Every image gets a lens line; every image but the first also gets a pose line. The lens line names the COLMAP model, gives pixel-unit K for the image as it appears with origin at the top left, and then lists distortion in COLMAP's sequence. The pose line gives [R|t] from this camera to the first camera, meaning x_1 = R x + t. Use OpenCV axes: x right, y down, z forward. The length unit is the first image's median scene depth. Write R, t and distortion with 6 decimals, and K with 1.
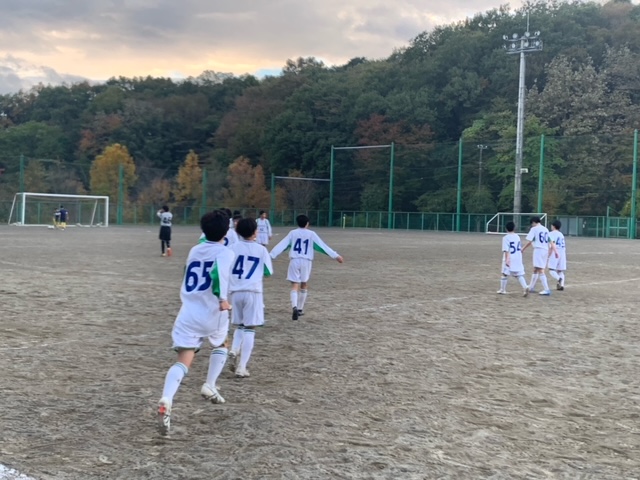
lens RADIAL K [[838.4, 0, 320.0], [0, 838.4, 240.0], [0, 0, 1]] dist [0.009120, -0.005859]
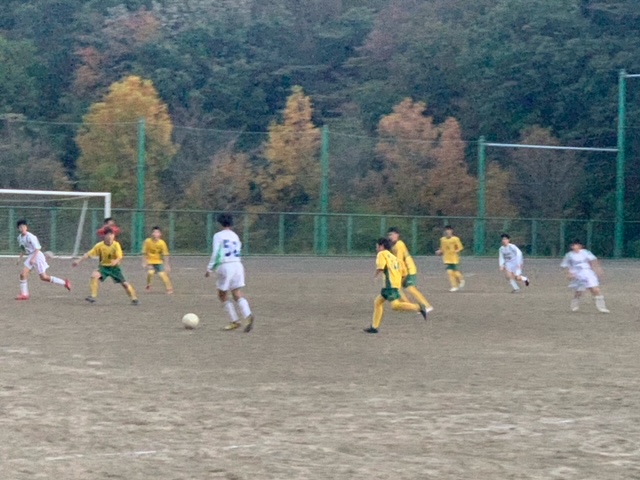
lens RADIAL K [[2078.6, 0, 320.0], [0, 2078.6, 240.0], [0, 0, 1]] dist [-0.144329, -0.662454]
pose [[0.975682, -0.005165, -0.219132, 0.096460], [-0.001565, 0.999533, -0.030524, 0.007614], [0.219187, 0.030125, 0.975218, -0.068615]]
